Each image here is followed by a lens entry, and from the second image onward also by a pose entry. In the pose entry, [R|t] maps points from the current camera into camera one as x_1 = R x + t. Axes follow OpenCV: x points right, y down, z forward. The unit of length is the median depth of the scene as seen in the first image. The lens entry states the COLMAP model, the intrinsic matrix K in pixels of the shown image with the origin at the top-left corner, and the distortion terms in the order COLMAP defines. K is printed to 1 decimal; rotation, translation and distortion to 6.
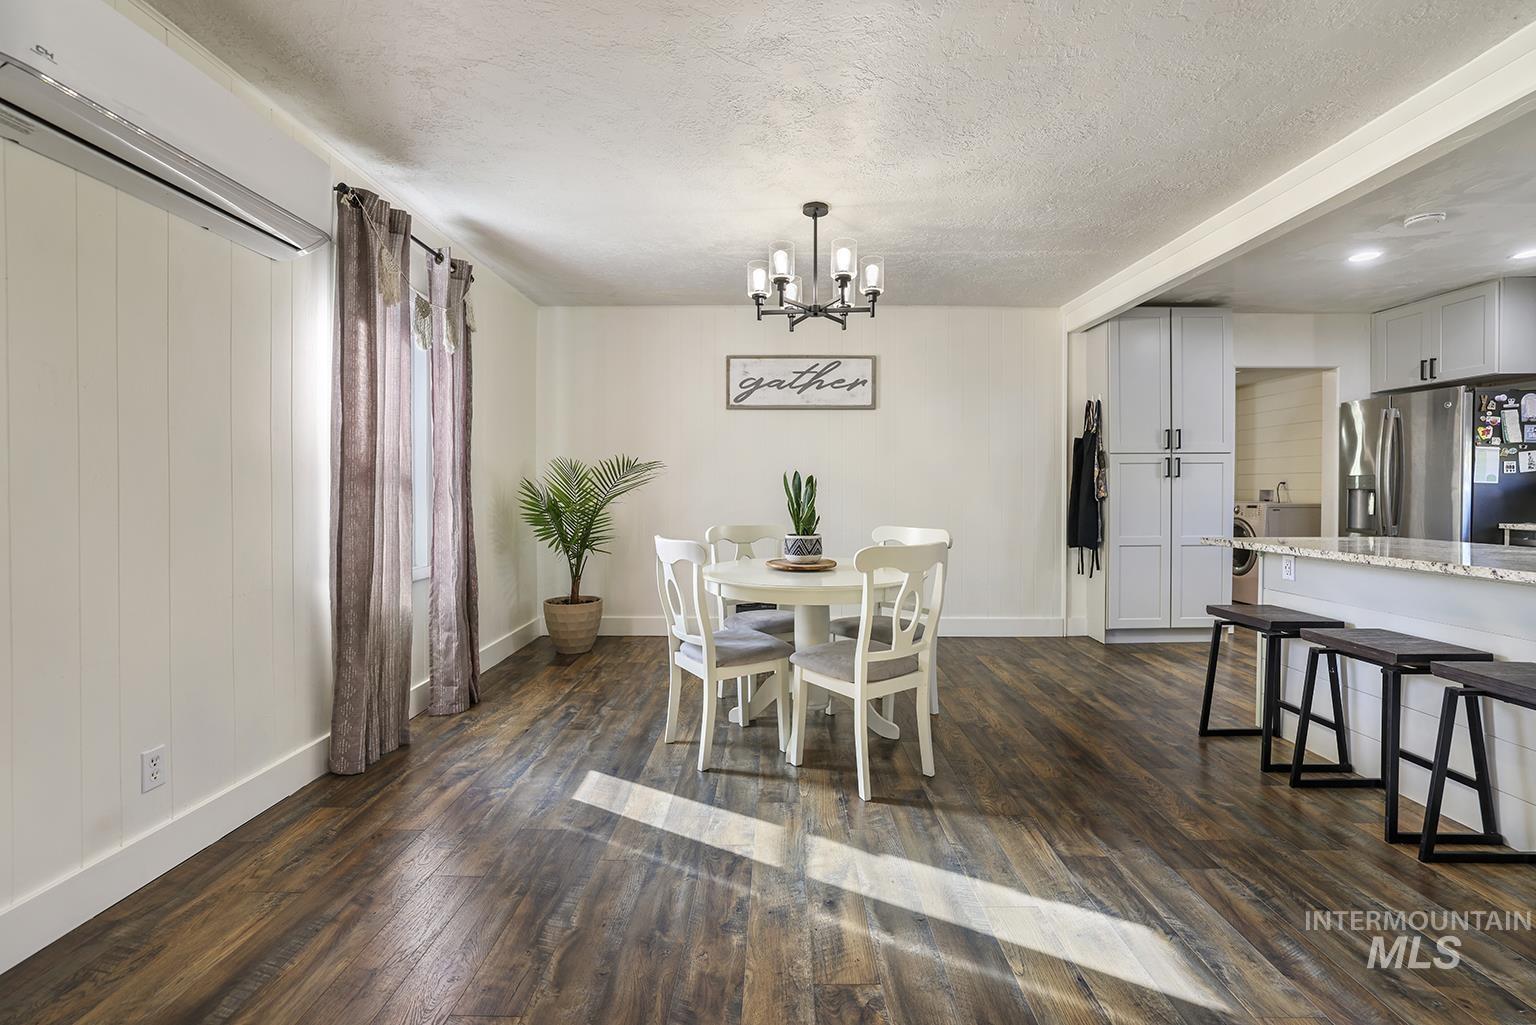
lens RADIAL K [[662.5, 0, 762.1], [0, 662.5, 498.1], [0, 0, 1]] dist [-0.031669, 0.000238]
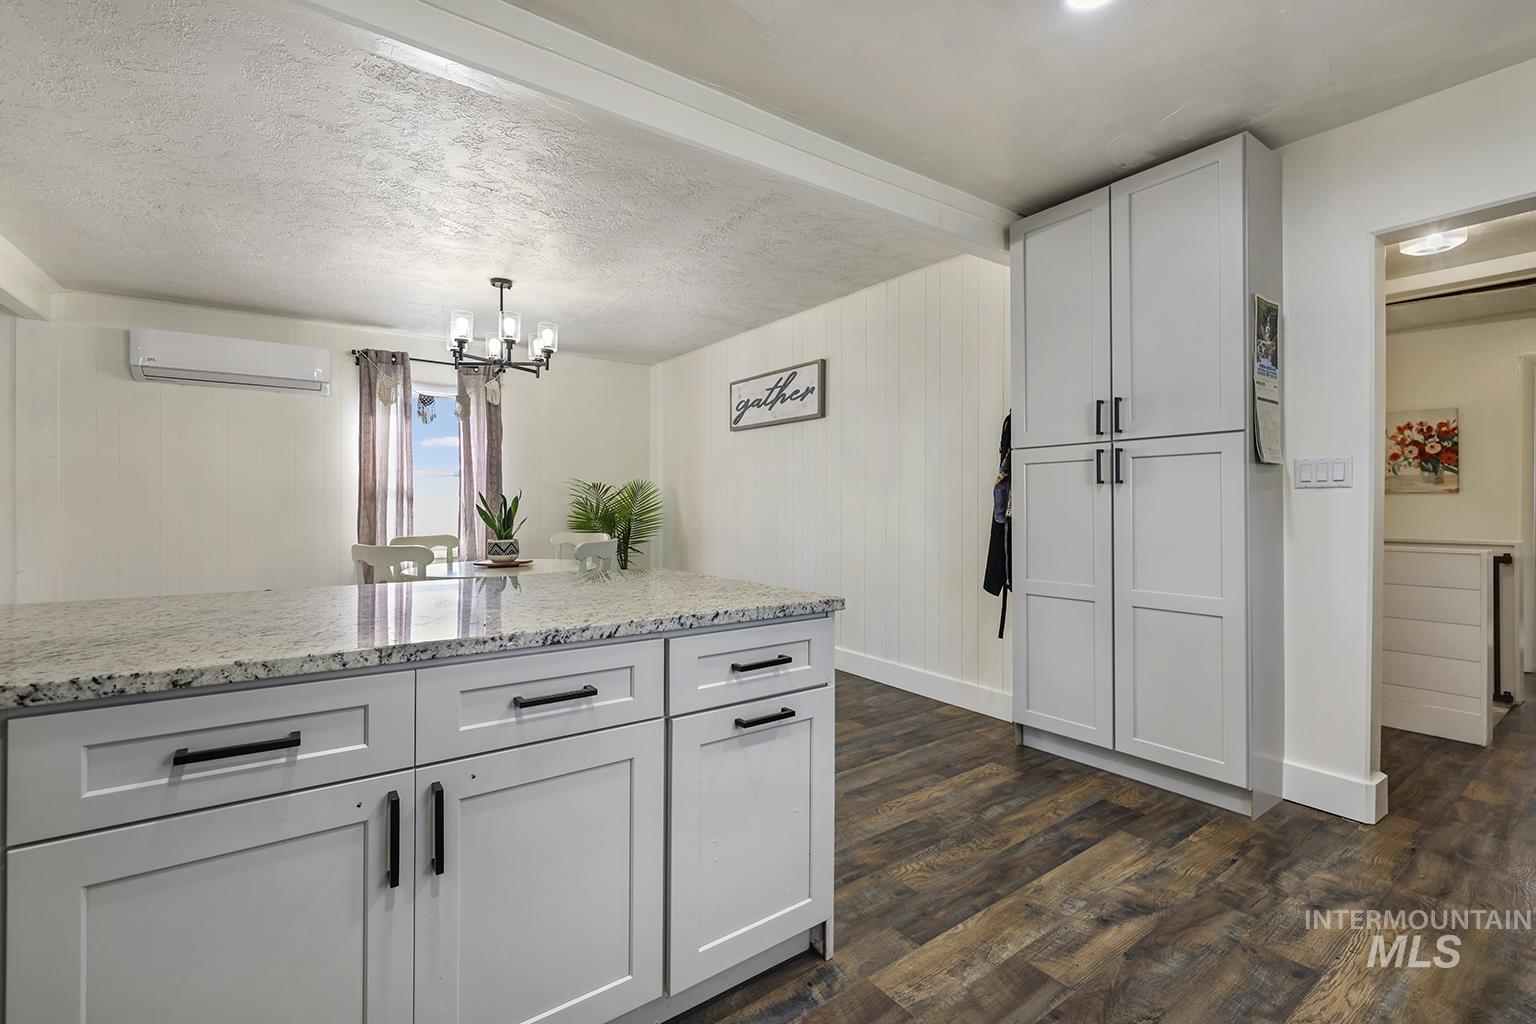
lens RADIAL K [[662.5, 0, 762.1], [0, 662.5, 497.6], [0, 0, 1]] dist [-0.031669, 0.000238]
pose [[0.592496, -0.007306, -0.805540, 0.913533], [-0.009294, 0.999830, -0.015905, -0.006781], [0.805519, 0.016910, 0.592328, 0.408534]]
